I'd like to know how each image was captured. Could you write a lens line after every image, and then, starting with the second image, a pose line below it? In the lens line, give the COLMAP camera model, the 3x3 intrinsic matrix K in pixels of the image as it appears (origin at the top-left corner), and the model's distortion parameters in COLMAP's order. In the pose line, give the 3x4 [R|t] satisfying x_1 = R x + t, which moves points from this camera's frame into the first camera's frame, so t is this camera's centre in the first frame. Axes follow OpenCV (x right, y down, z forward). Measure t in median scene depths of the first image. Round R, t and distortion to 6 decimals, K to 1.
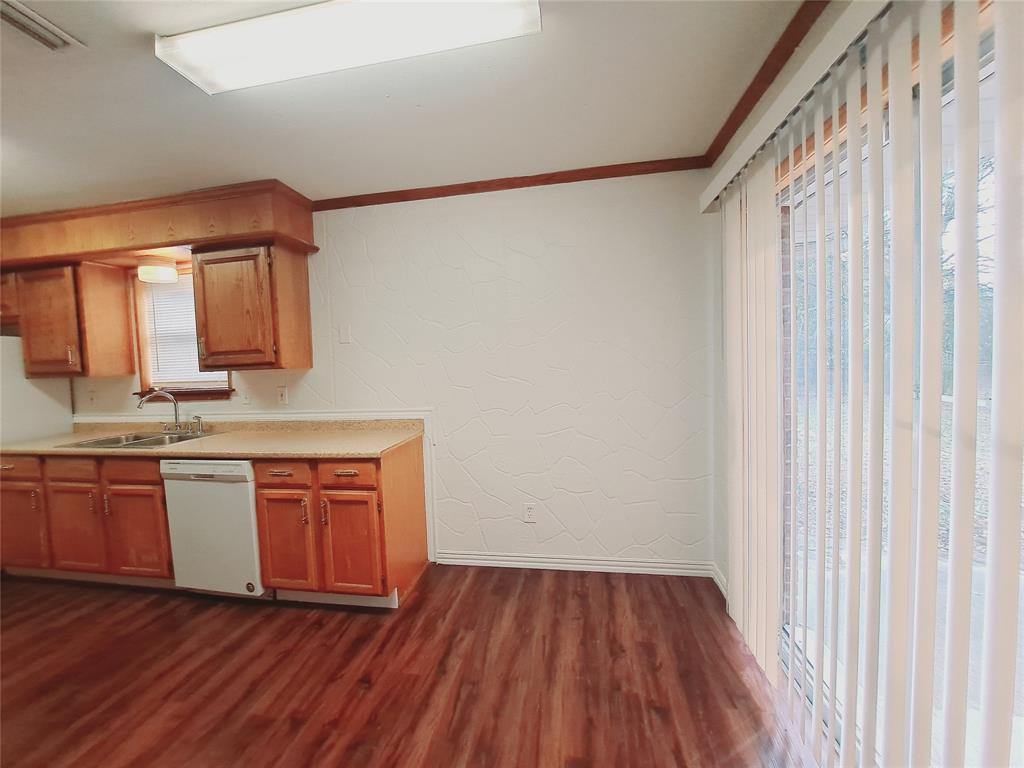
lens RADIAL K [[407.2, 0, 502.2], [0, 407.2, 378.1], [0, 0, 1]] dist [-0.019368, -0.000535]
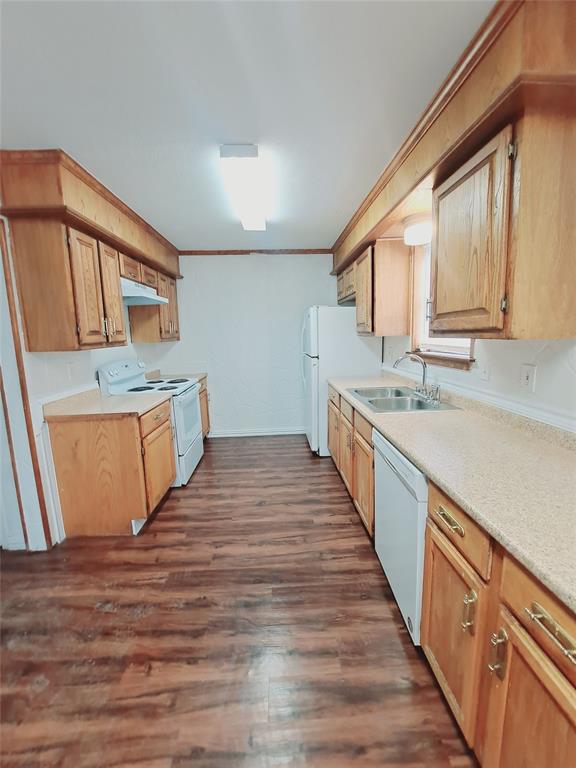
lens RADIAL K [[305.4, 0, 291.1], [0, 305.4, 377.7], [0, 0, 1]] dist [-0.019368, -0.000535]
pose [[0.226503, 0.170210, -0.959023, -0.204589], [-0.022888, 0.985271, 0.169463, -0.039848], [0.973741, -0.016433, 0.227063, 0.652803]]
